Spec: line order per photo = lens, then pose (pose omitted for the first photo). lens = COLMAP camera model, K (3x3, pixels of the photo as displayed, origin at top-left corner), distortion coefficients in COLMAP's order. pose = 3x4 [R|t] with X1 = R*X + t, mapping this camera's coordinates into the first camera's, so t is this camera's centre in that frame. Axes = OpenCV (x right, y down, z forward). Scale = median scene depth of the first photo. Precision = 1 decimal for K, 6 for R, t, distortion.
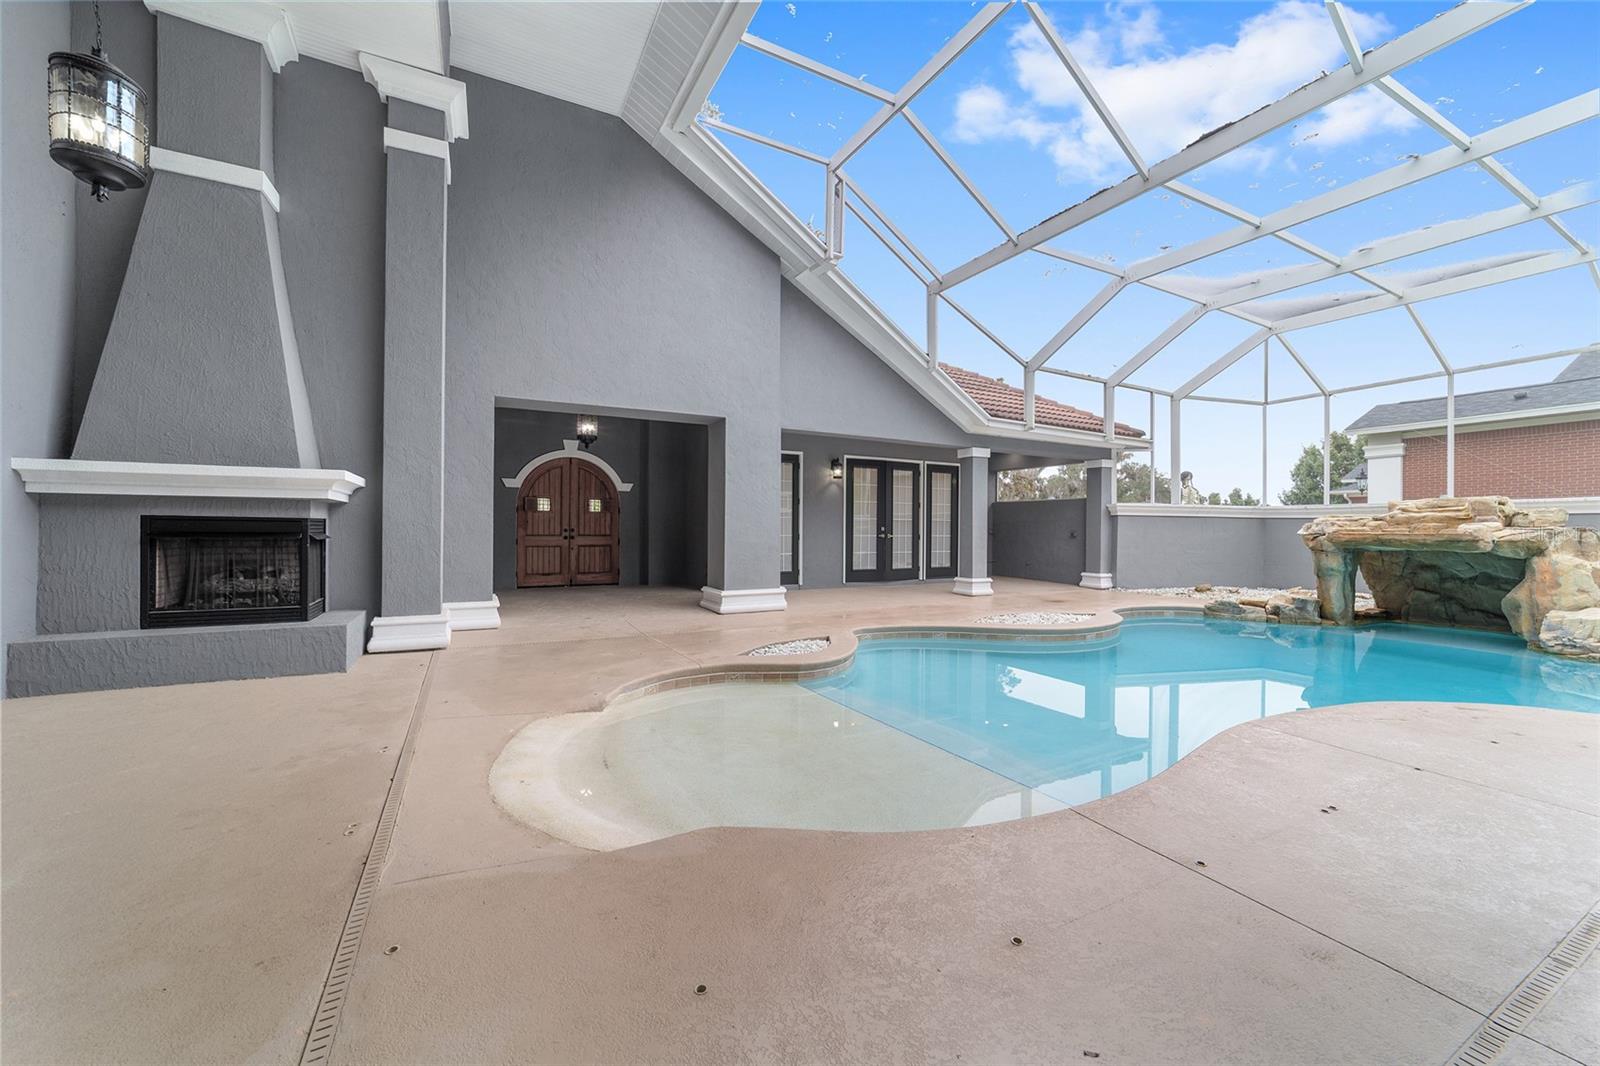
lens RADIAL K [[611.8, 0, 798.6], [0, 611.8, 528.7], [0, 0, 1]] dist [-0.019528, 0.009689]
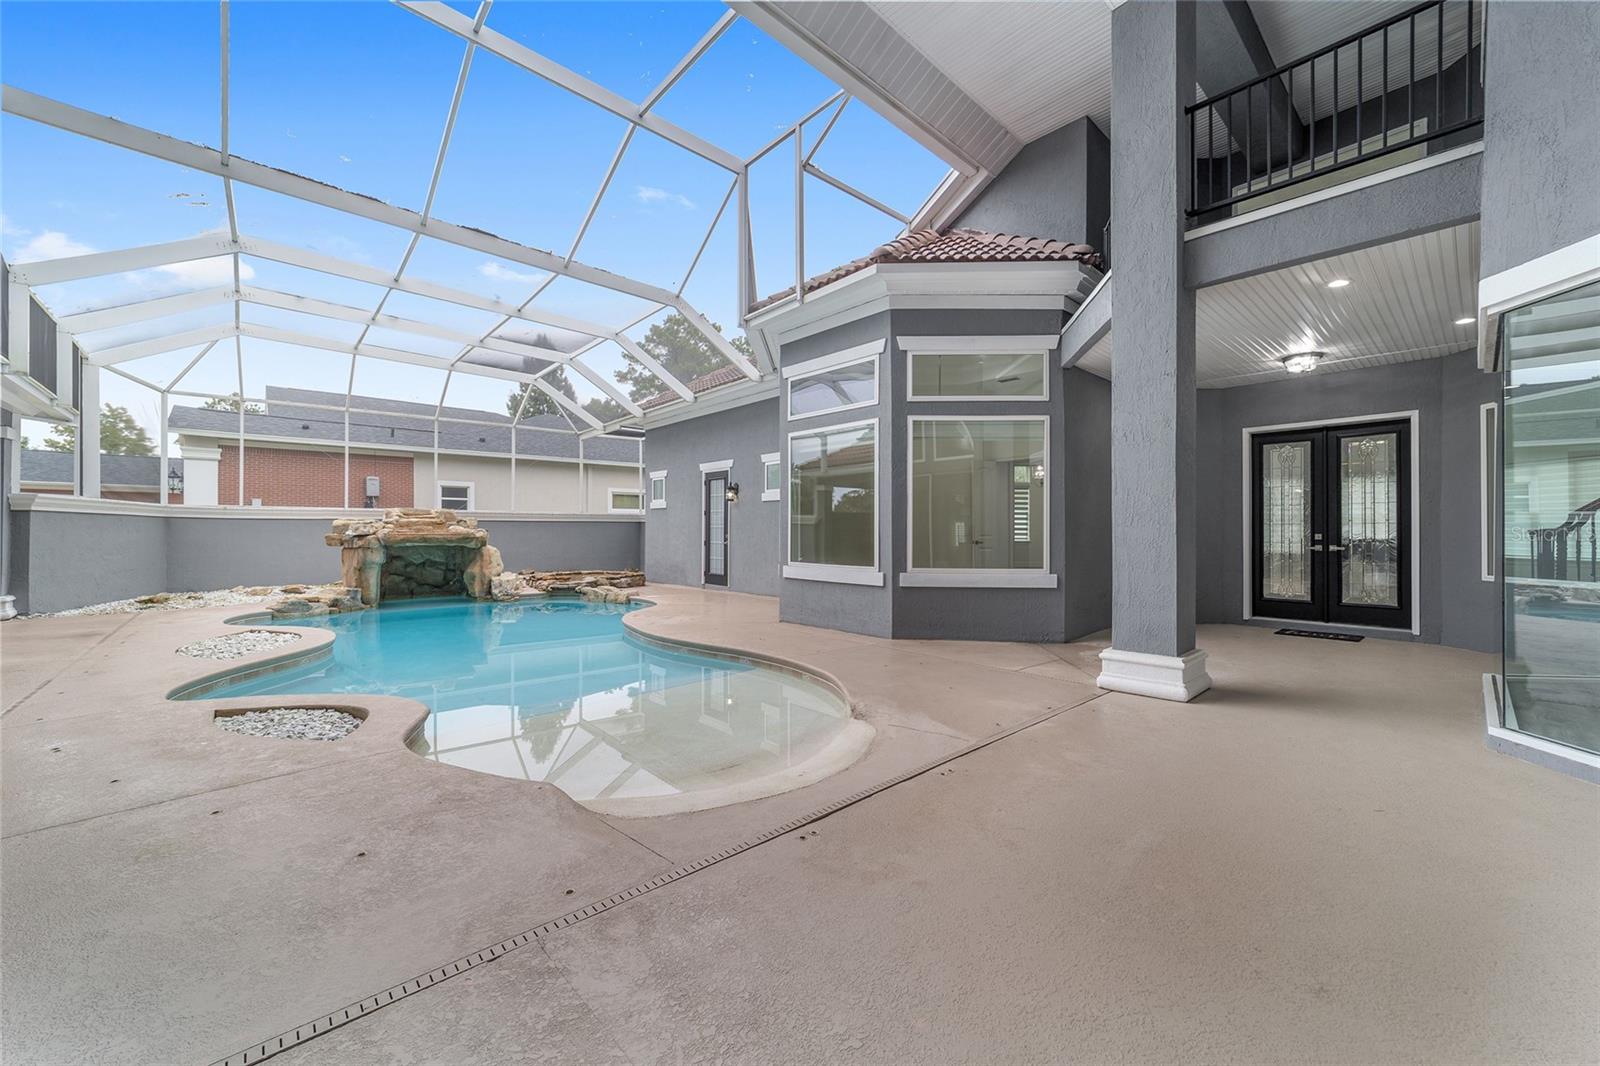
lens RADIAL K [[611.8, 0, 798.6], [0, 611.8, 528.7], [0, 0, 1]] dist [-0.019528, 0.009689]
pose [[-0.243781, -0.002903, 0.969826, -0.542938], [-0.004057, 0.999990, 0.001974, -0.009159], [-0.969822, -0.003453, -0.243790, 0.457424]]
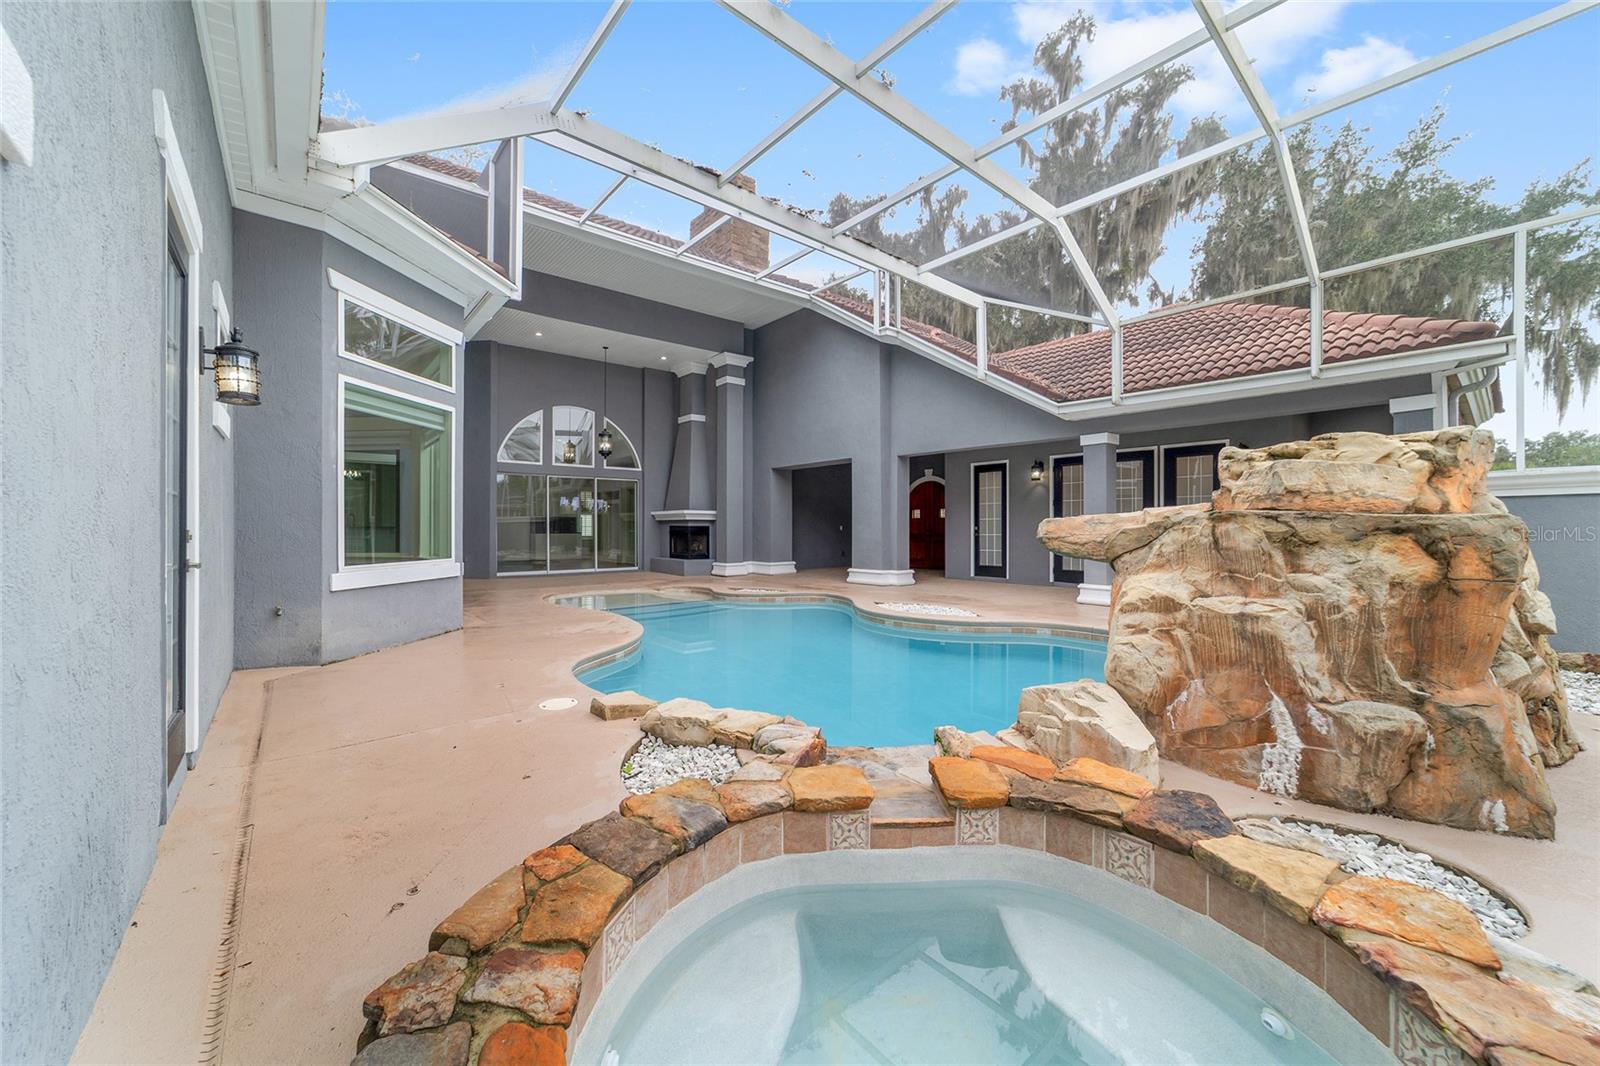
lens RADIAL K [[611.8, 0, 798.6], [0, 611.8, 528.7], [0, 0, 1]] dist [-0.019528, 0.009689]
pose [[0.207329, -0.006822, -0.978248, 1.352729], [-0.000014, 0.999976, -0.006977, 0.010522], [0.978271, 0.001460, 0.207323, 0.527679]]
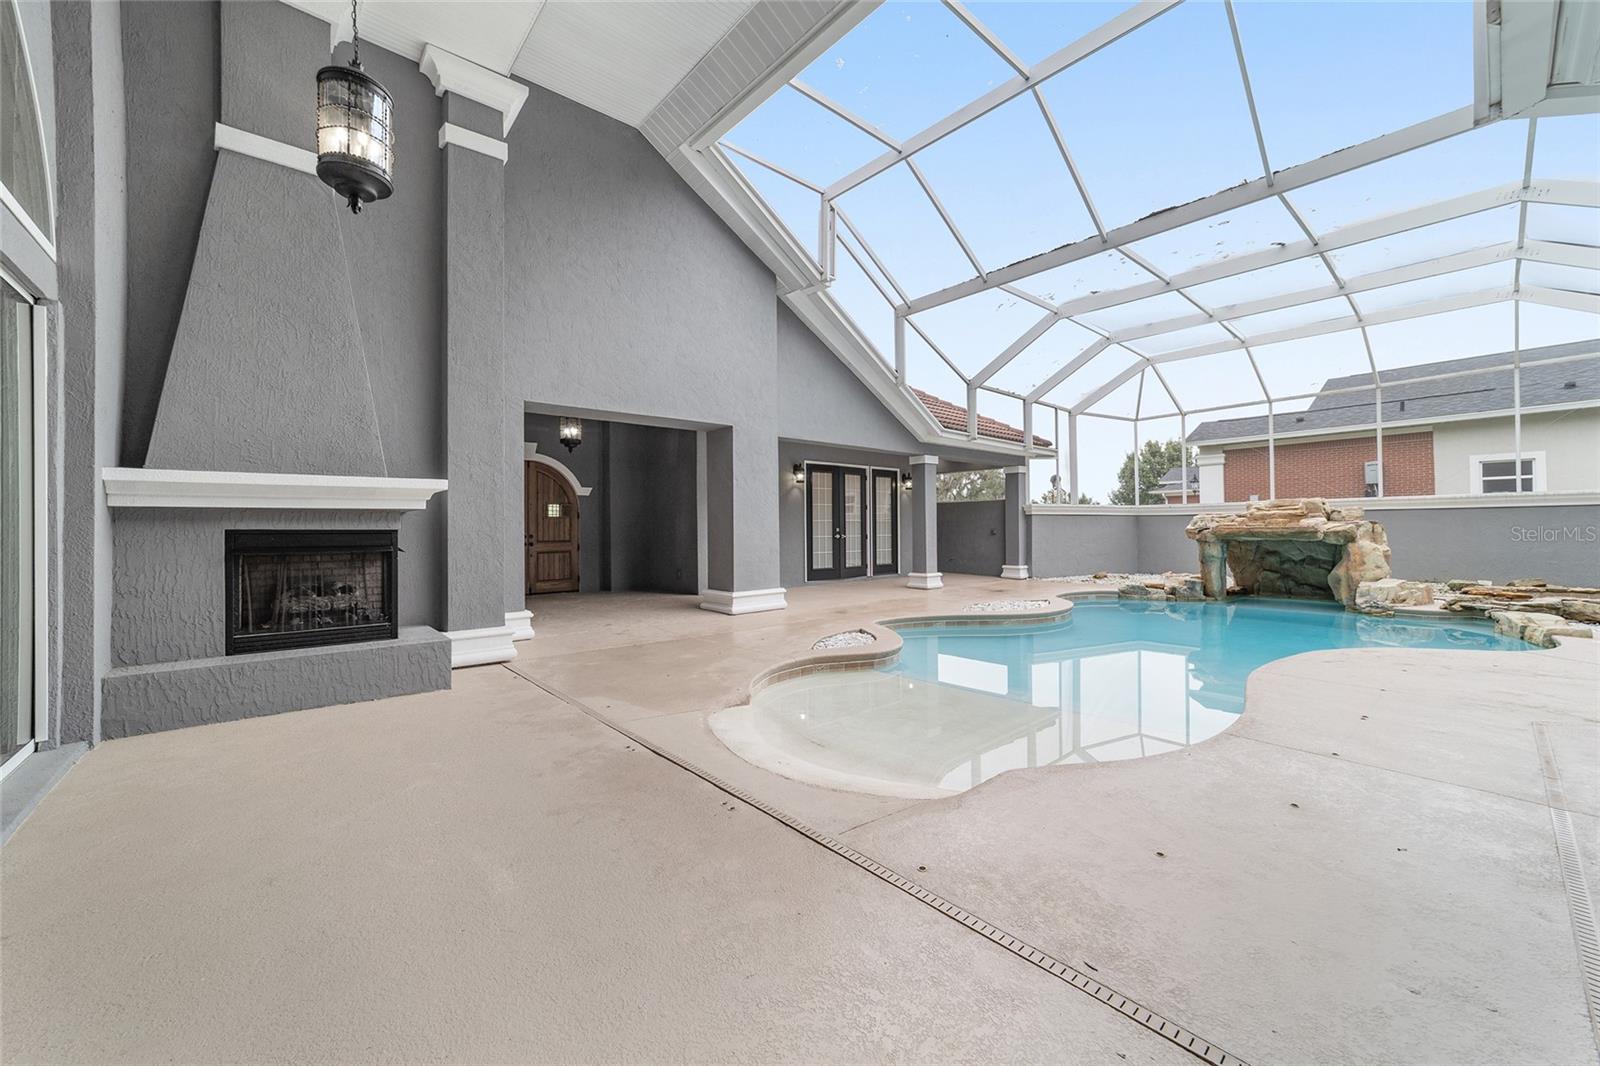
lens RADIAL K [[614.4, 0, 799.2], [0, 614.4, 523.6], [0, 0, 1]] dist [-0.019957, 0.010230]
pose [[0.974372, -0.014102, 0.224500, -0.240472], [0.015933, 0.999853, -0.006346, -0.006512], [-0.224377, 0.009760, 0.974453, -0.042349]]
